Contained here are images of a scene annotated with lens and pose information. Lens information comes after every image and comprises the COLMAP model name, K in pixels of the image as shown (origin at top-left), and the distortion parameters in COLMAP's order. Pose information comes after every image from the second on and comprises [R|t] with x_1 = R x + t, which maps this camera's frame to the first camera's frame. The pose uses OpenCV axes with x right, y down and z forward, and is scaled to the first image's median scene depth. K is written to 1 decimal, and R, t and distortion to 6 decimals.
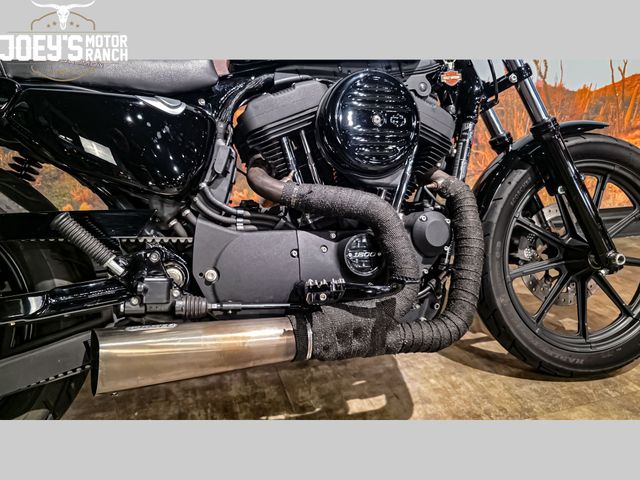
lens RADIAL K [[436.8, 0, 320.0], [0, 436.8, 240.0], [0, 0, 1]] dist [0.053668, -0.057297]
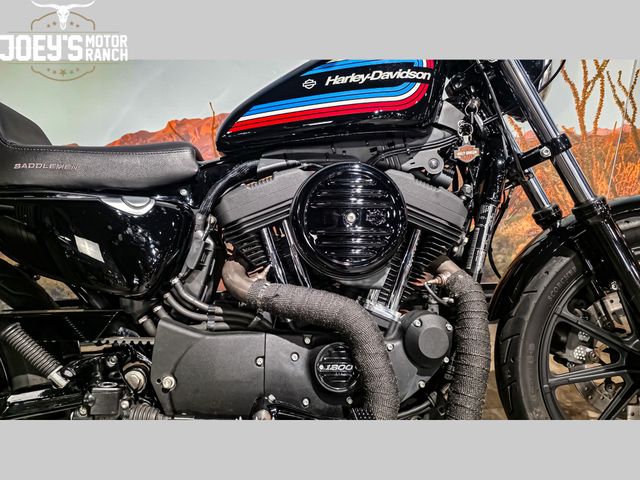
lens RADIAL K [[436.8, 0, 320.0], [0, 436.8, 240.0], [0, 0, 1]] dist [0.053668, -0.057297]
pose [[0.973985, 0.023007, -0.225442, 0.239765], [-0.032510, 0.998728, -0.038534, -0.172885], [0.224269, 0.044860, 0.973494, 0.115833]]
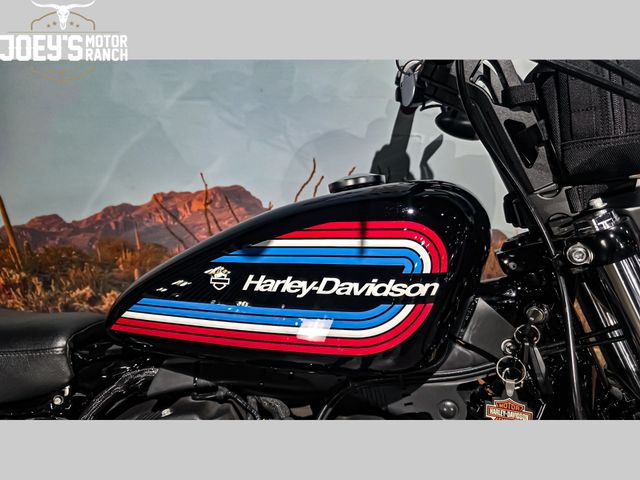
lens RADIAL K [[436.8, 0, 320.0], [0, 436.8, 240.0], [0, 0, 1]] dist [0.053668, -0.057297]
pose [[0.887071, 0.128361, -0.443429, 0.335980], [-0.102049, 0.991326, 0.082815, -0.620024], [0.450213, -0.028211, 0.892475, 0.554555]]
